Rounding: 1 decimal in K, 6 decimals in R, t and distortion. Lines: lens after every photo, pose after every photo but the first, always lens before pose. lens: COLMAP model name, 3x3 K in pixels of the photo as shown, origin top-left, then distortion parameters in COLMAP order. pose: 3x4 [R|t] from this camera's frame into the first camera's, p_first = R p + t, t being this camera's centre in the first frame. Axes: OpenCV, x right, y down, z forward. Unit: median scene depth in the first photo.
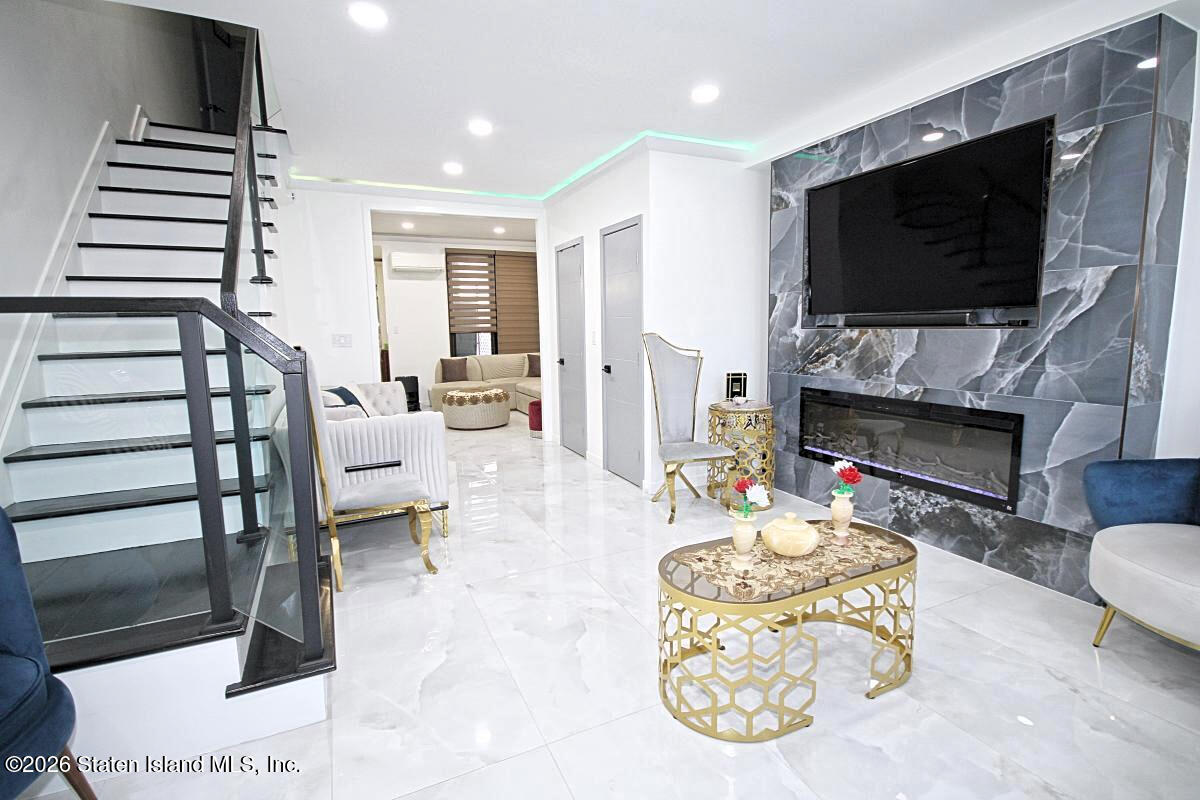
lens RADIAL K [[559.1, 0, 592.9], [0, 559.1, 400.6], [0, 0, 1]] dist [0.004731, -0.003041]
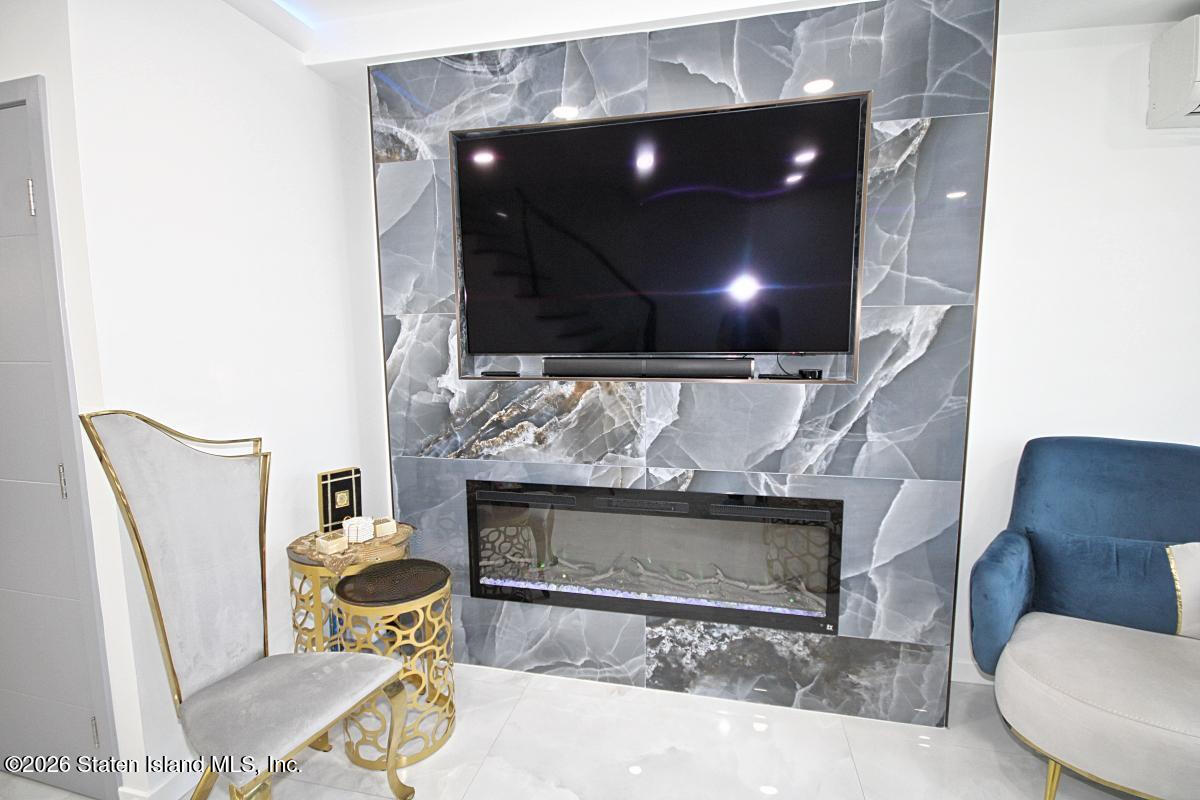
lens RADIAL K [[559.1, 0, 603.0], [0, 559.1, 392.0], [0, 0, 1]] dist [0.004731, -0.003041]
pose [[0.604367, -0.077311, 0.792946, 0.012999], [0.106311, 0.994206, 0.015905, -0.147038], [-0.789581, 0.074686, 0.609084, 0.728916]]
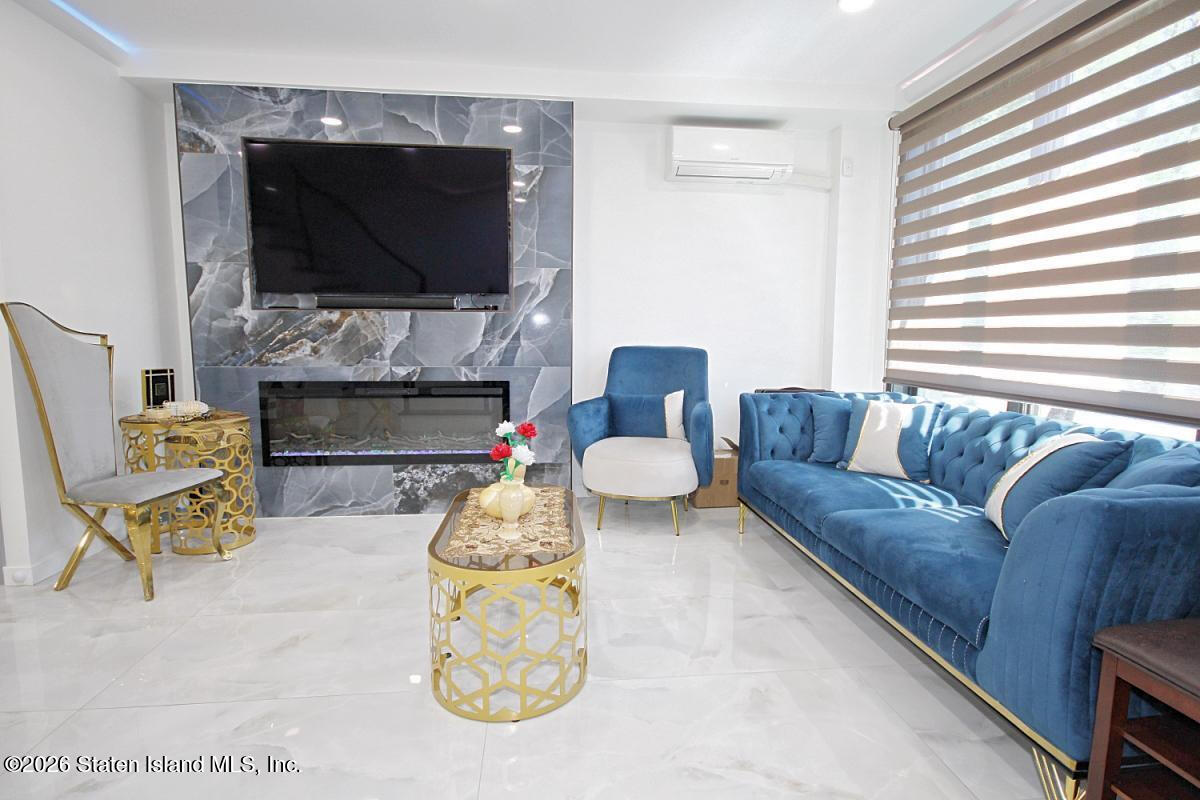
lens RADIAL K [[623.9, 0, 616.0], [0, 623.9, 400.3], [0, 0, 1]] dist [-0.001967, 0.004859]
pose [[0.313823, -0.087377, 0.945453, -0.440198], [0.115095, 0.991915, 0.053467, 0.019043], [-0.942480, 0.092038, 0.321342, 0.304504]]
